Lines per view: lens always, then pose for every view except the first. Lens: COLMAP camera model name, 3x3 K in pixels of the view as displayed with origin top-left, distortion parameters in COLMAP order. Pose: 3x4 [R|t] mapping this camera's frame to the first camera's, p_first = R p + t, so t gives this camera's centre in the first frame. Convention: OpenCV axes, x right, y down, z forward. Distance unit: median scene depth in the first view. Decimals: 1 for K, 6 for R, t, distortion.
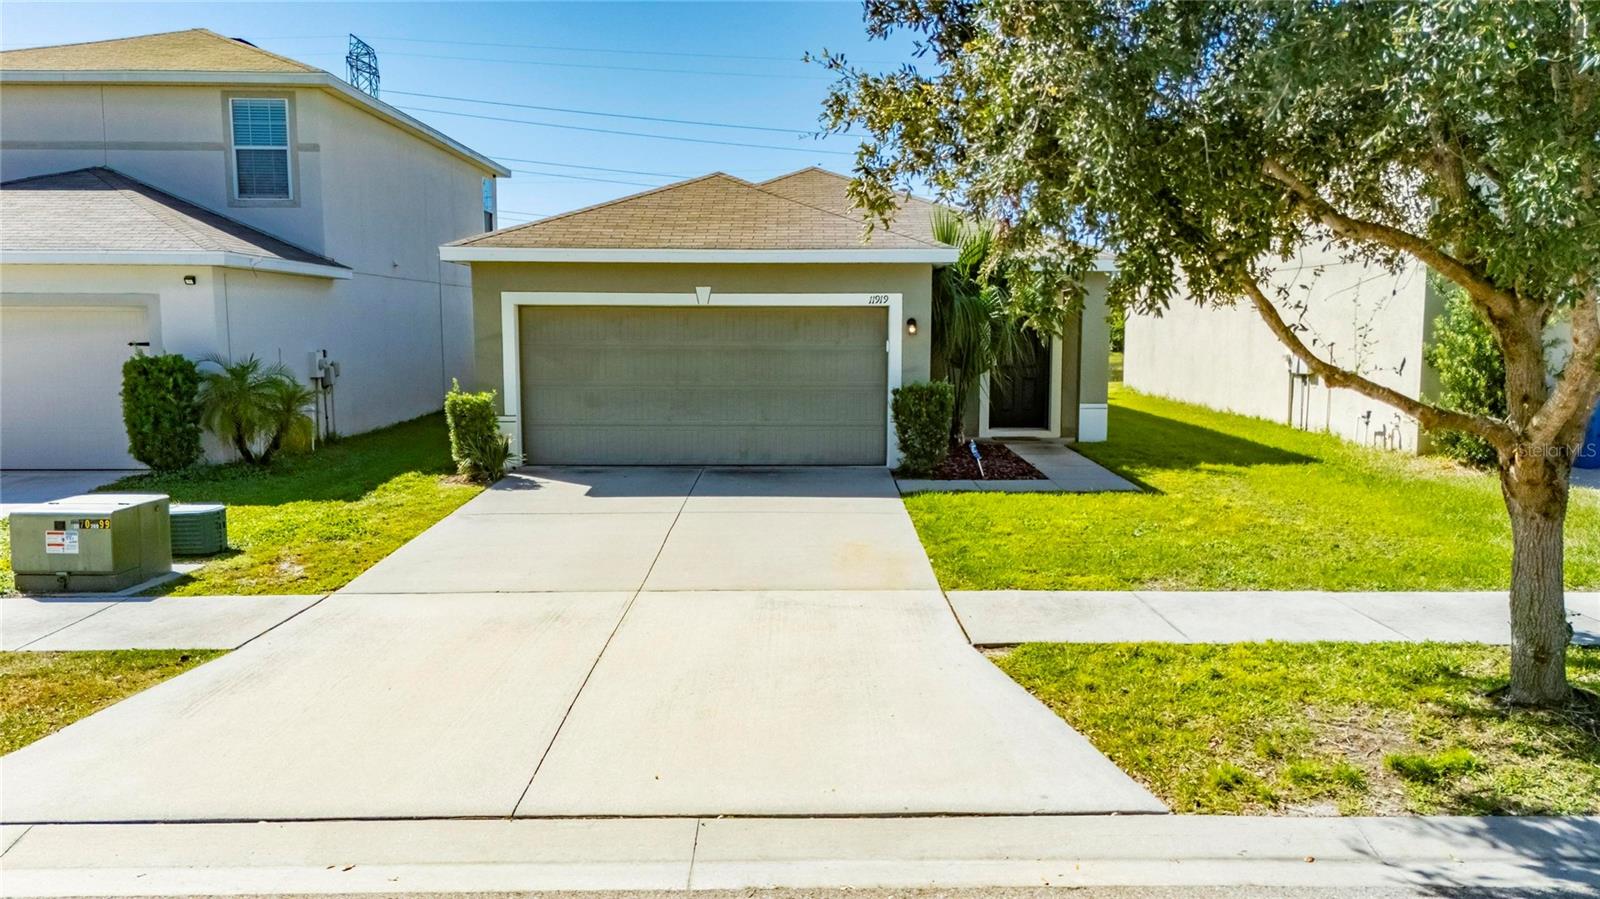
lens RADIAL K [[1179.9, 0, 803.8], [0, 1179.9, 455.1], [0, 0, 1]] dist [0.066609, -0.059482]
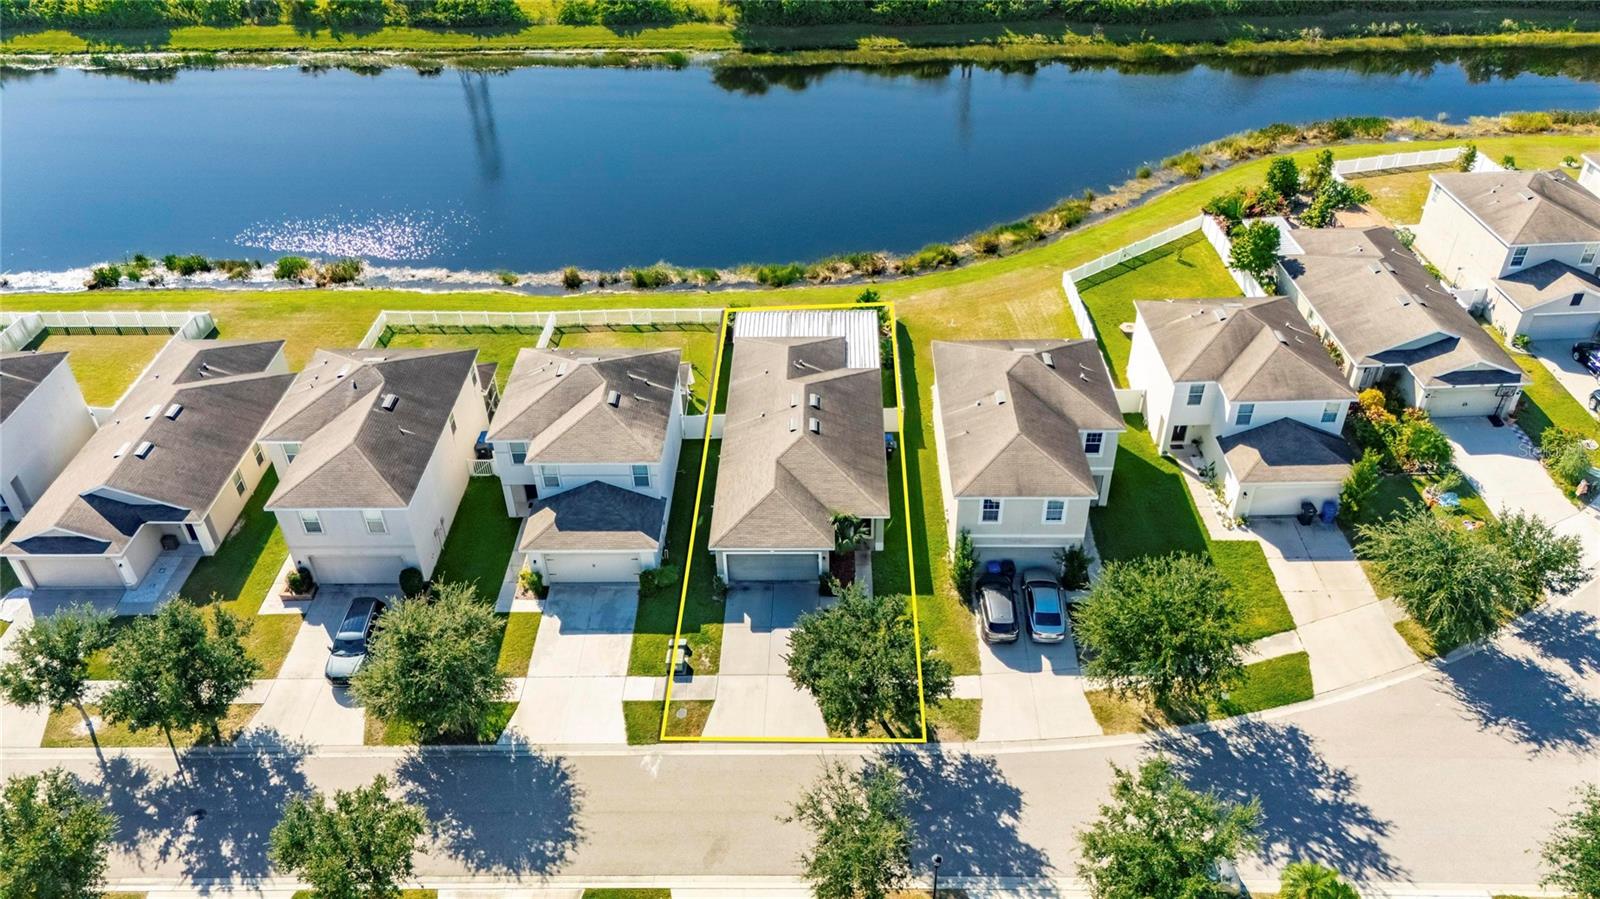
lens RADIAL K [[1179.9, 0, 808.9], [0, 1179.9, 447.8], [0, 0, 1]] dist [0.066609, -0.059482]
pose [[0.999666, -0.001965, -0.025784, 0.148116], [0.014814, 0.860782, 0.508758, -2.560803], [0.021194, -0.508970, 0.860523, -2.339771]]
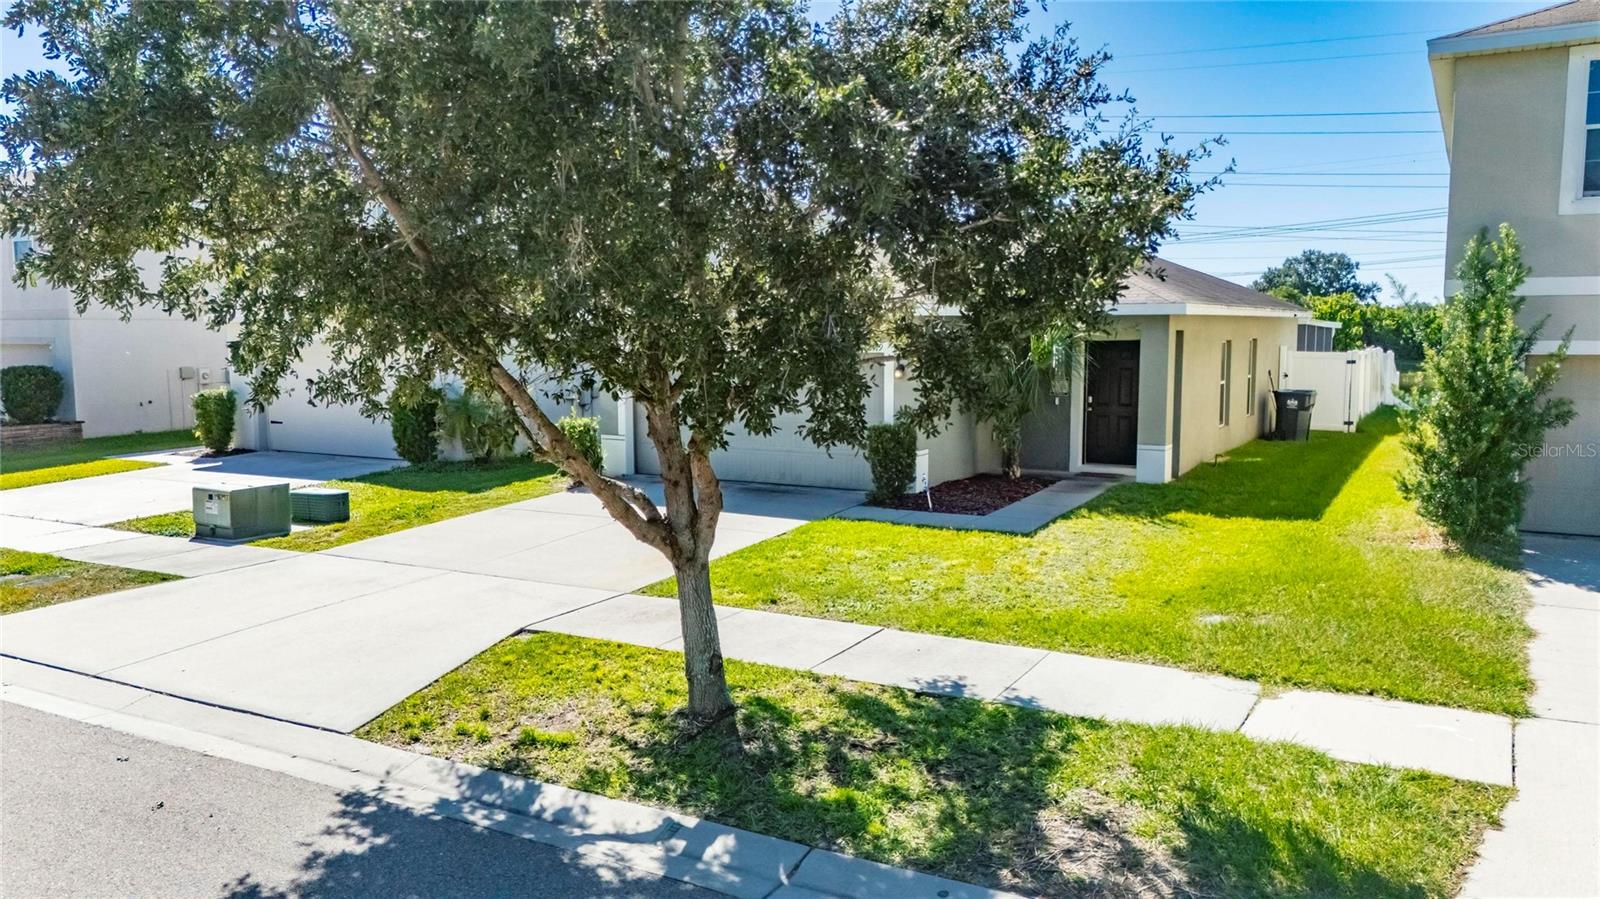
lens RADIAL K [[1179.9, 0, 801.5], [0, 1179.9, 444.1], [0, 0, 1]] dist [0.066609, -0.059482]
pose [[0.865722, 0.047391, -0.498277, 0.591063], [-0.050984, 0.998679, 0.006403, -0.043360], [0.497923, 0.019861, 0.866994, -0.020526]]
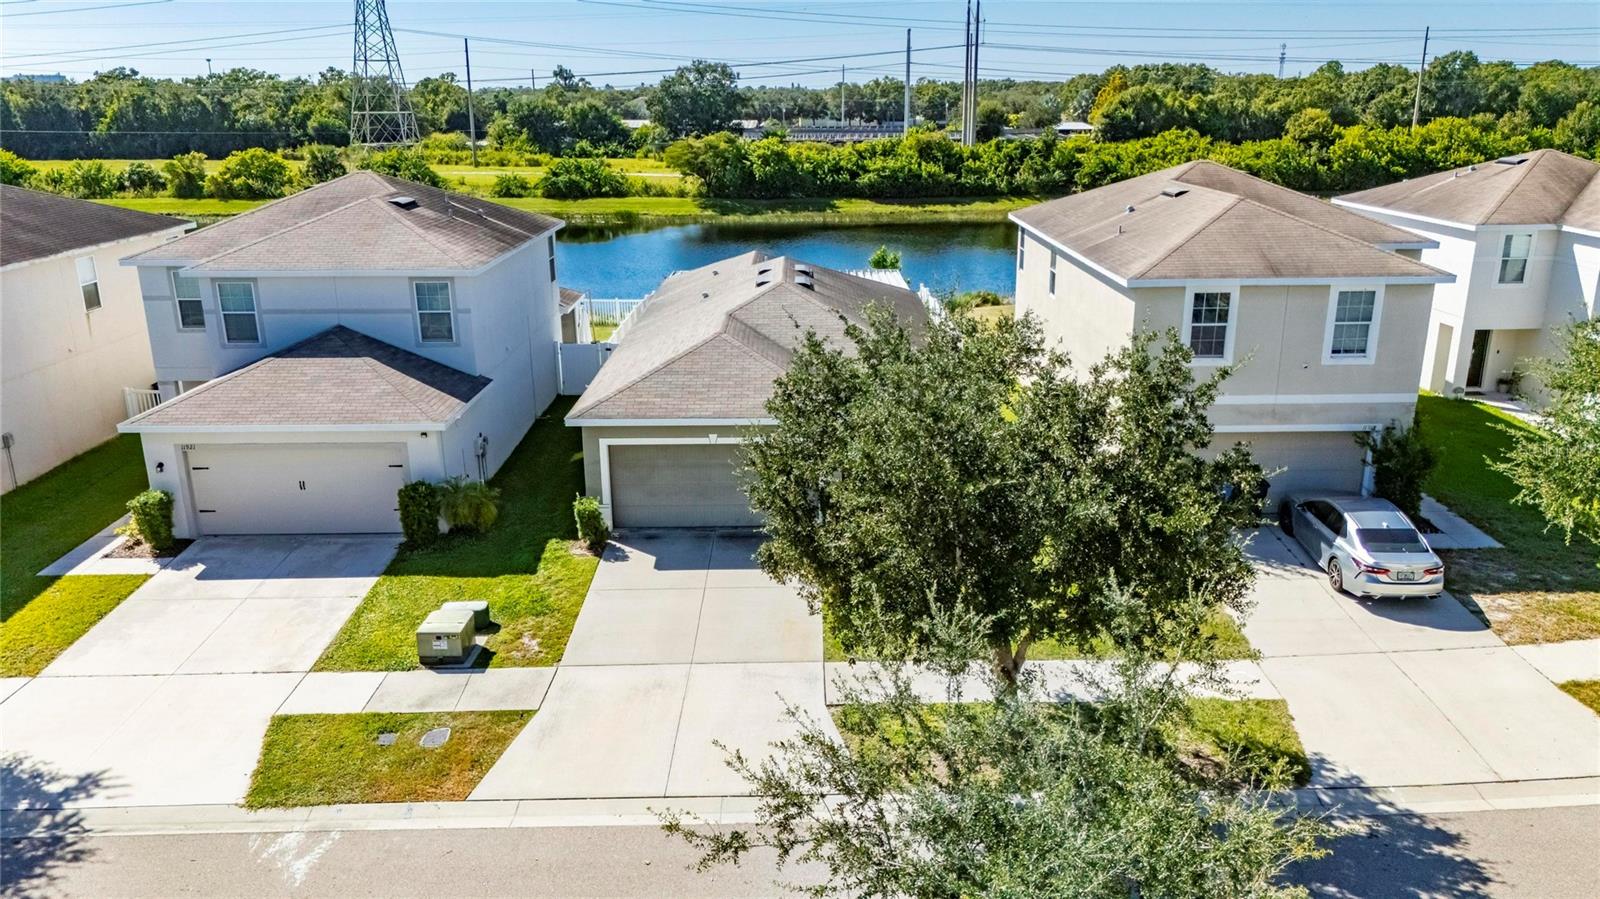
lens RADIAL K [[1179.9, 0, 807.3], [0, 1179.9, 452.6], [0, 0, 1]] dist [0.066609, -0.059482]
pose [[0.999965, -0.008359, -0.001005, 0.058529], [0.008398, 0.981806, 0.189699, -0.461998], [-0.000599, -0.189700, 0.981842, -0.754251]]
